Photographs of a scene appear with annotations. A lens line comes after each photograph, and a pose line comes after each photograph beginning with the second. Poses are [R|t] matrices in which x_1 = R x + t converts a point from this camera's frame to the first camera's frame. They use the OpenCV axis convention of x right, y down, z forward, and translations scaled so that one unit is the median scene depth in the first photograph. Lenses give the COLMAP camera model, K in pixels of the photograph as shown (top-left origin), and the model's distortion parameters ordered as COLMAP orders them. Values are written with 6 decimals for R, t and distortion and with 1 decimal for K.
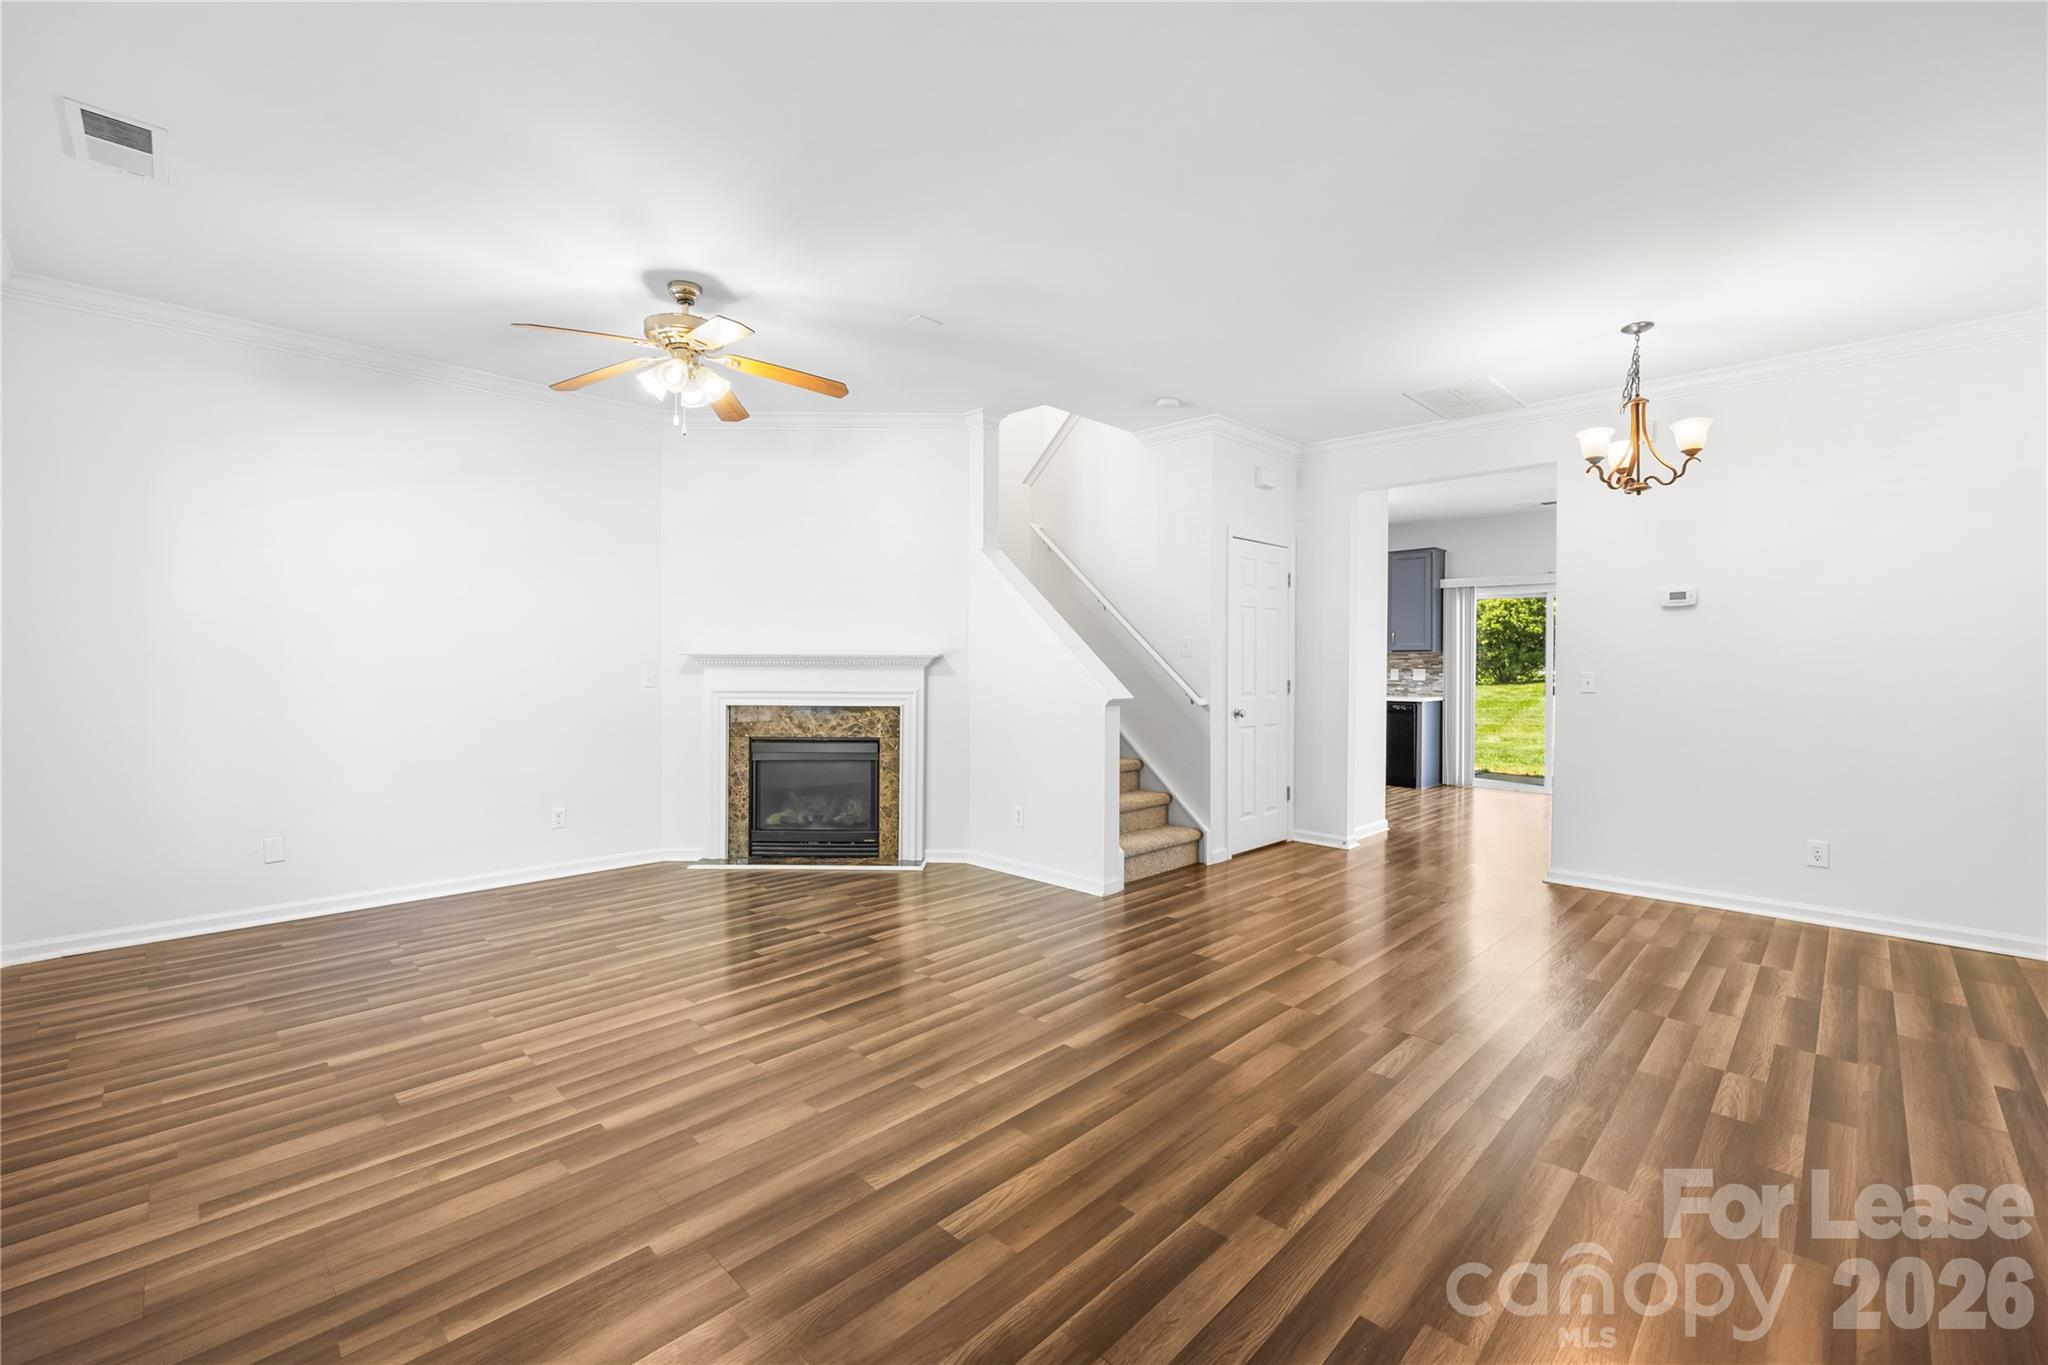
lens RADIAL K [[822.0, 0, 1013.2], [0, 822.0, 665.4], [0, 0, 1]] dist [-0.008046, 0.000847]
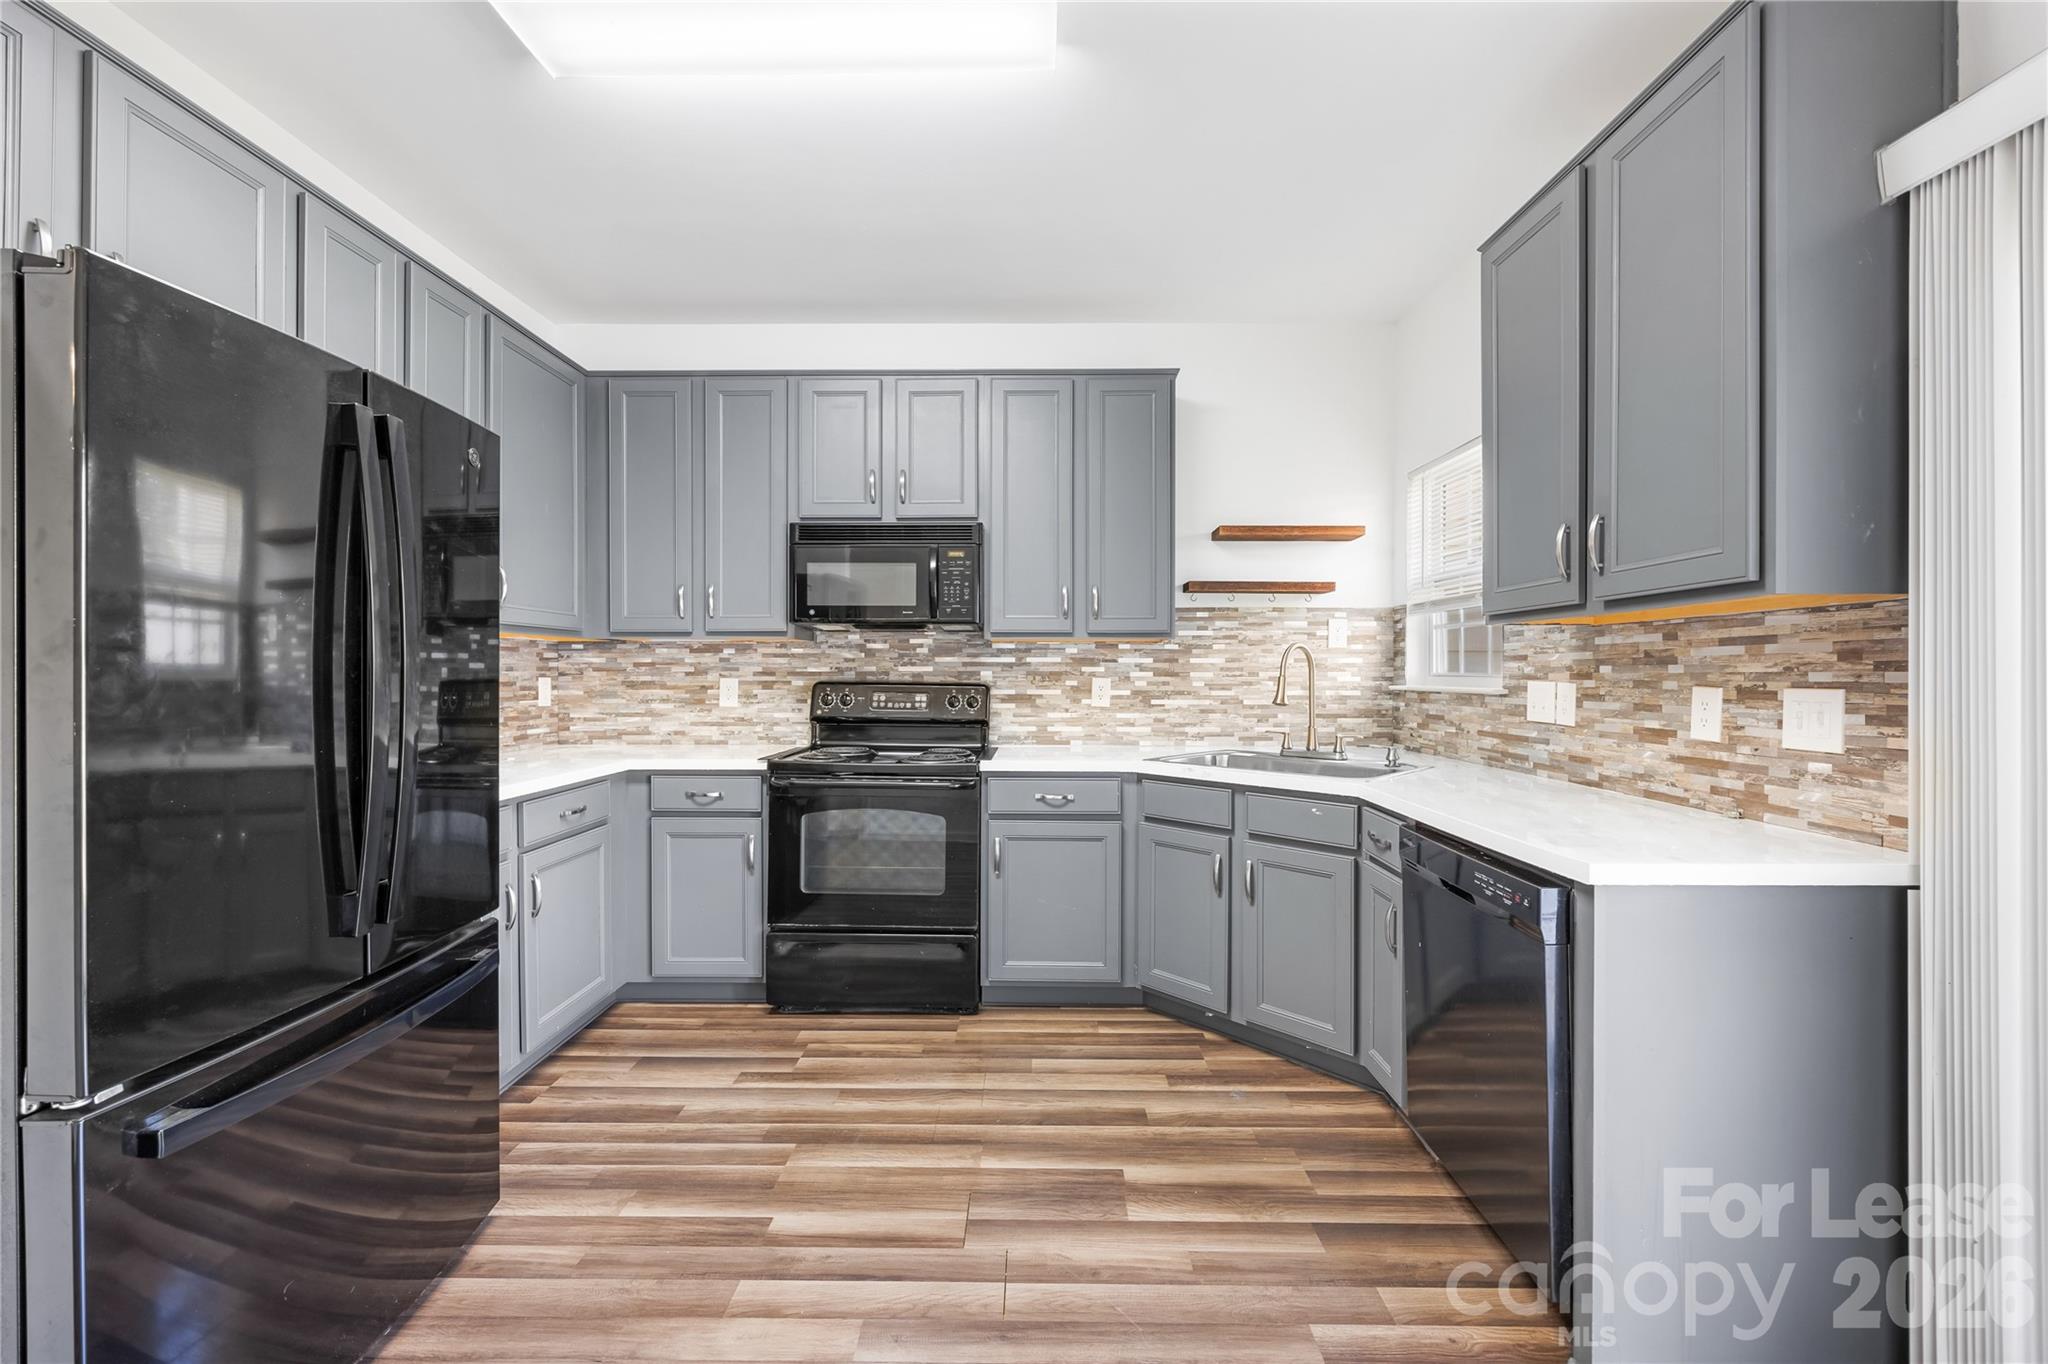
lens RADIAL K [[807.2, 0, 1022.3], [0, 807.2, 678.6], [0, 0, 1]] dist [-0.010075, 0.001501]
pose [[0.707180, -0.003855, -0.707023, 0.063114], [0.004539, 0.999989, -0.000913, 0.000166], [0.707019, -0.002564, 0.707190, 0.094358]]
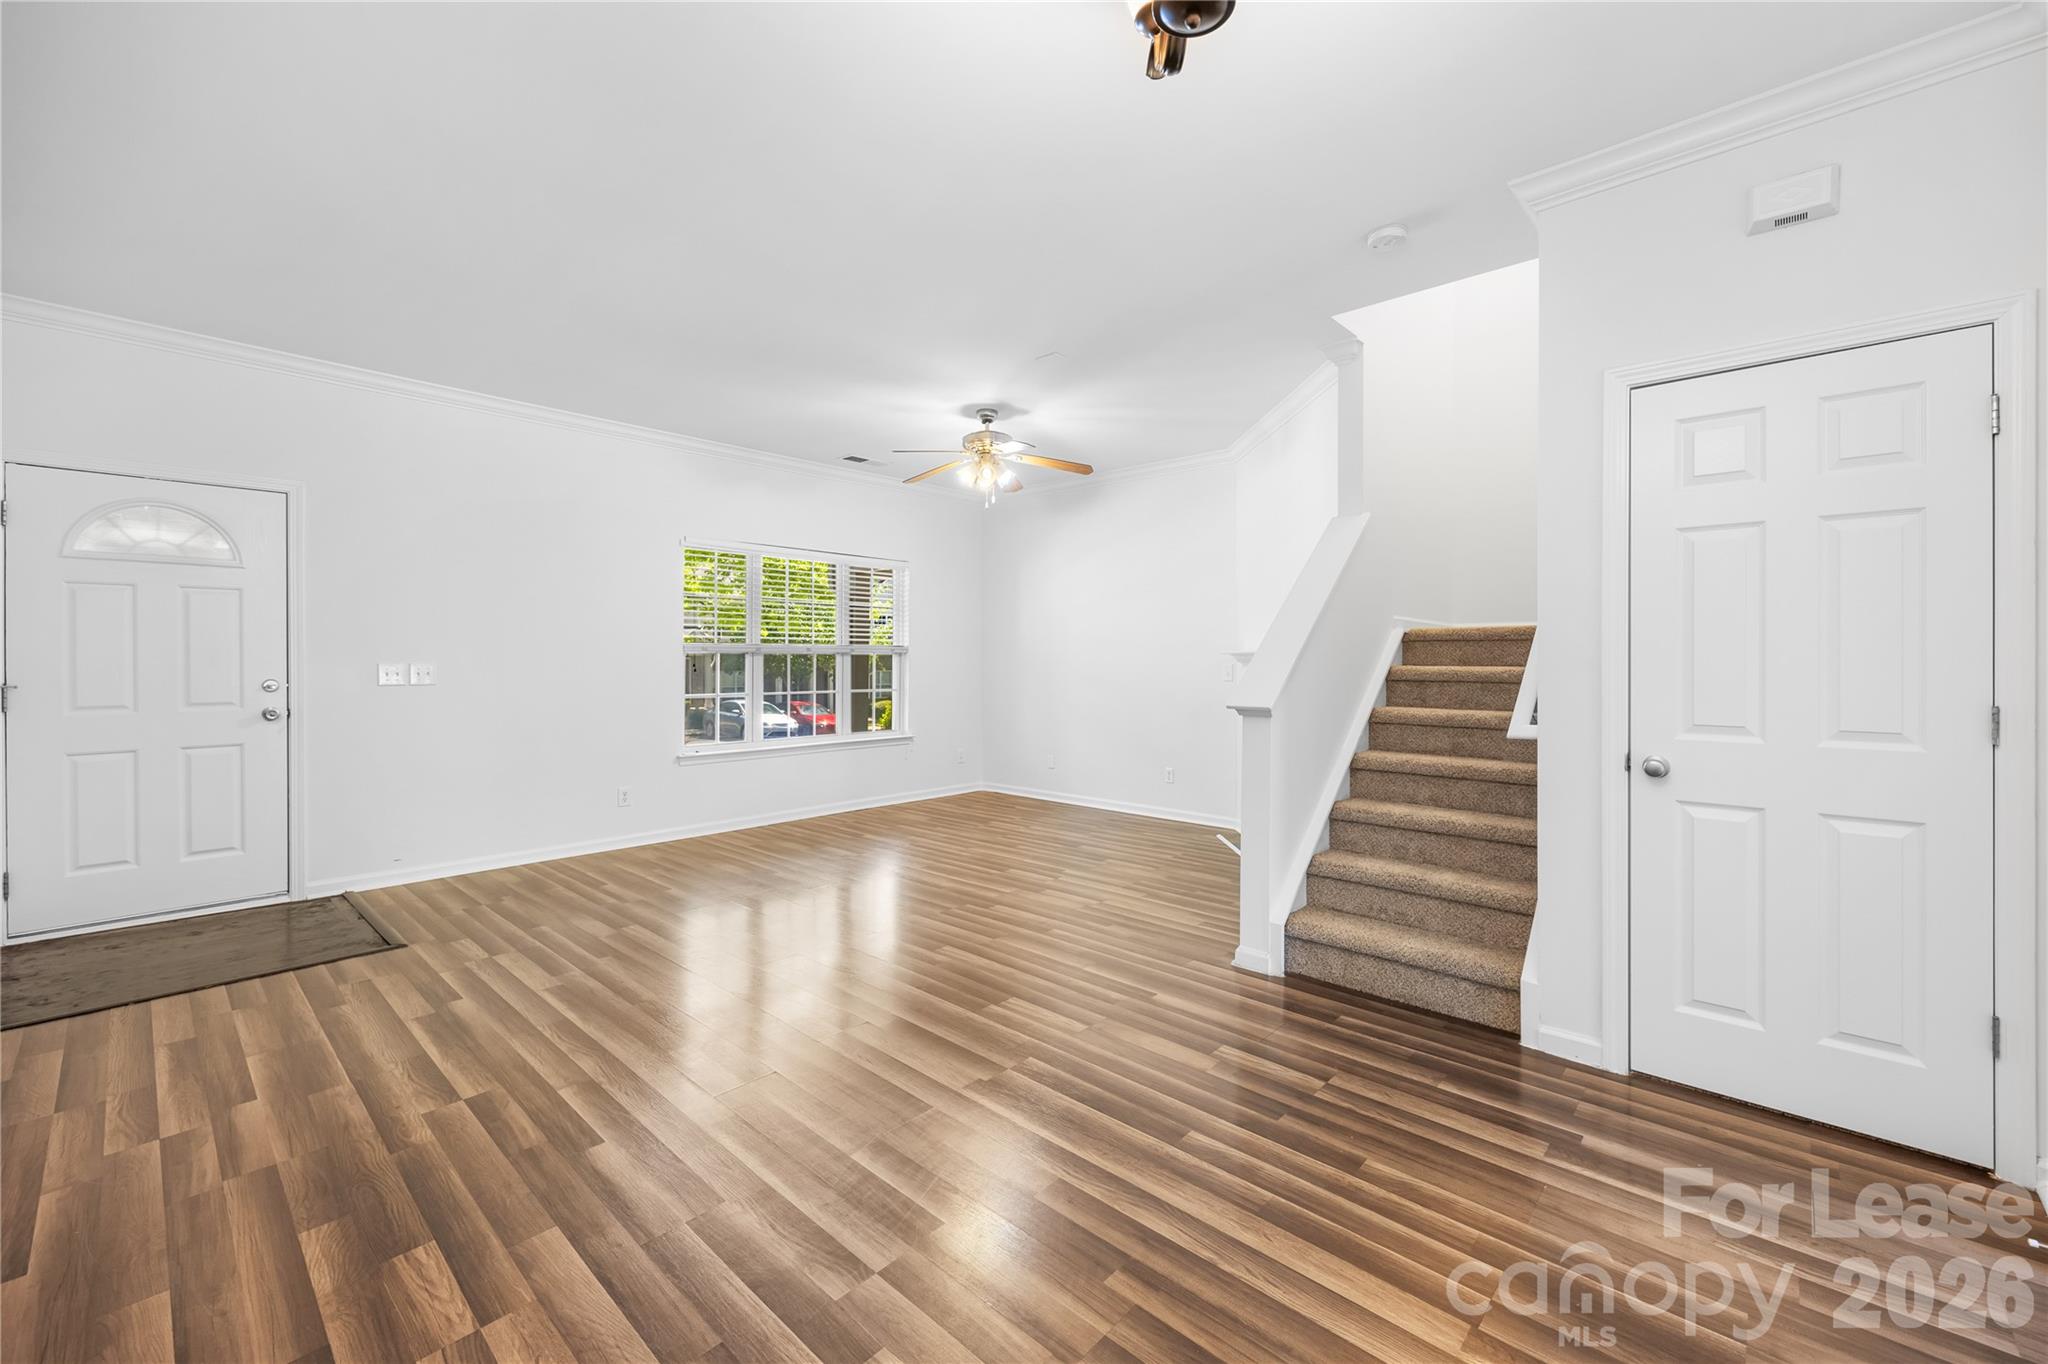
lens RADIAL K [[807.2, 0, 1053.7], [0, 807.2, 655.8], [0, 0, 1]] dist [-0.010075, 0.001501]
pose [[0.088627, -0.007910, -0.996033, 1.081919], [-0.003723, 0.999959, -0.008273, 0.001335], [0.996058, 0.004441, 0.088594, 0.984910]]
